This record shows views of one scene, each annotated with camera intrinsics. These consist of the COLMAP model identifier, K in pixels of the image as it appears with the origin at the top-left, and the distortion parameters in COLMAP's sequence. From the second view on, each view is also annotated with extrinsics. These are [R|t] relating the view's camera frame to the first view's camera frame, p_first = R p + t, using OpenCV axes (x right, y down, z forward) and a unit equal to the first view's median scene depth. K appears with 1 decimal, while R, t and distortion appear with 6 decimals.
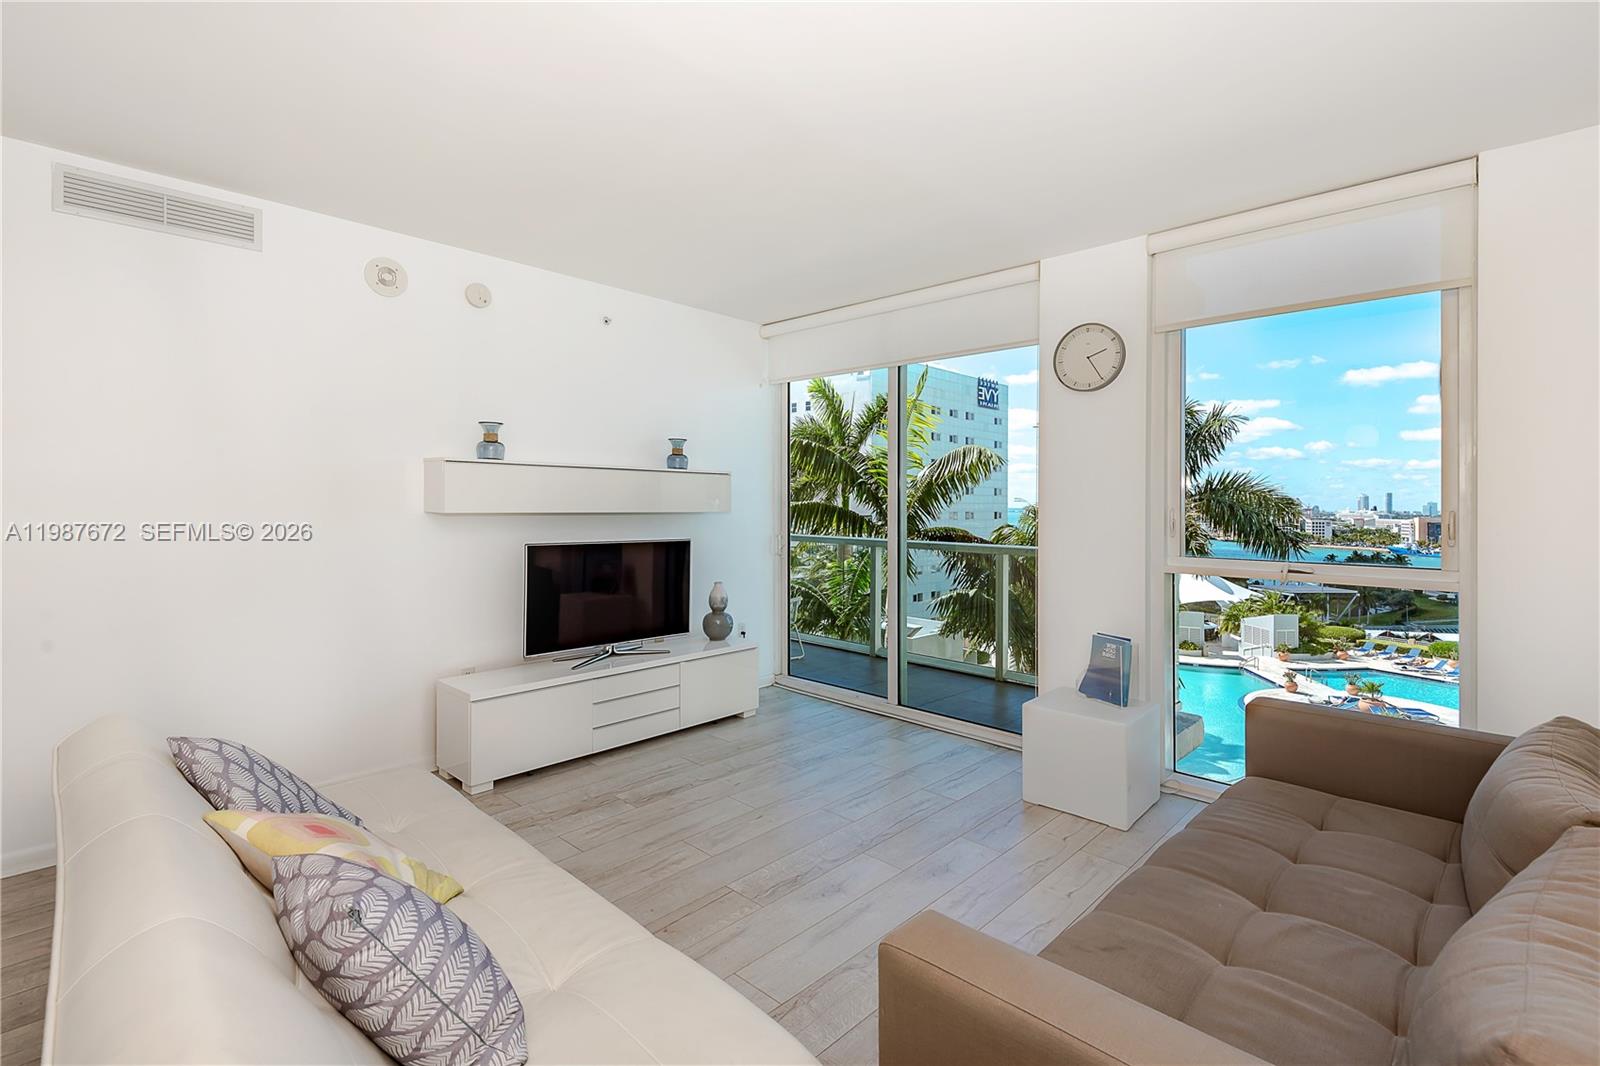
lens RADIAL K [[740.1, 0, 803.7], [0, 740.1, 500.9], [0, 0, 1]] dist [0.017354, -0.007577]
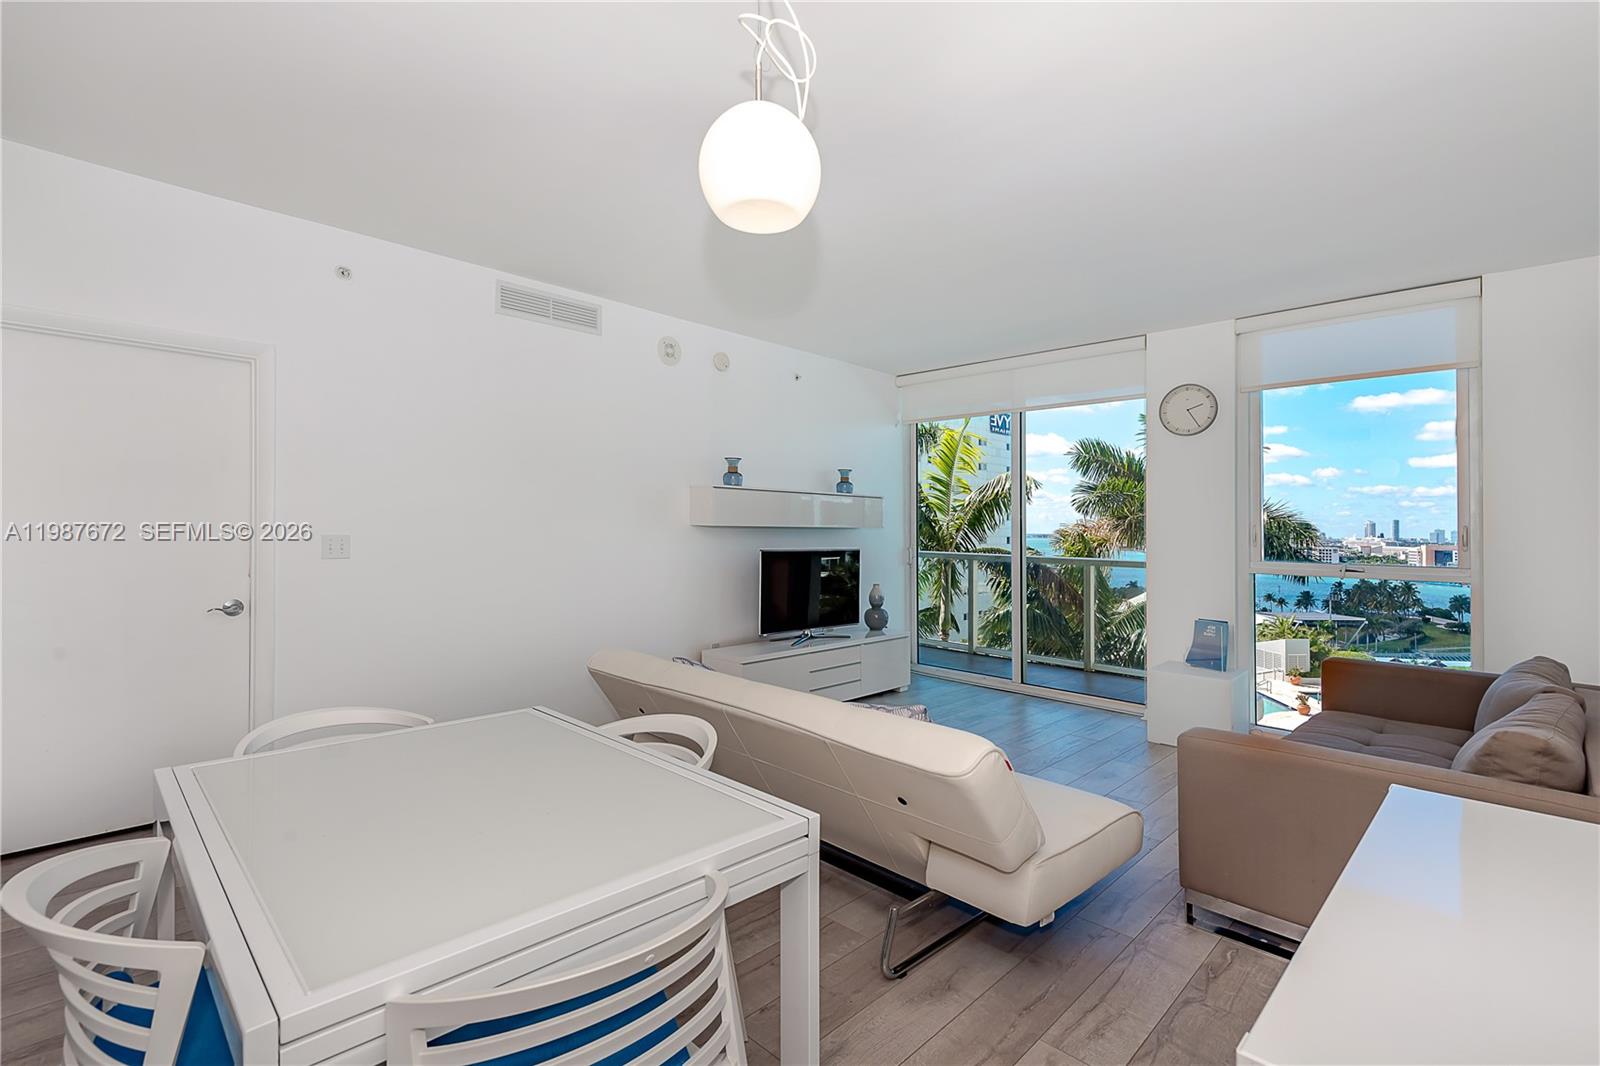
lens RADIAL K [[740.1, 0, 809.5], [0, 740.1, 512.2], [0, 0, 1]] dist [0.017354, -0.007577]
pose [[0.999992, 0.003946, -0.000934, -0.259750], [-0.003962, 0.999826, -0.018203, 0.013844], [0.000862, 0.018207, 0.999834, -0.288582]]
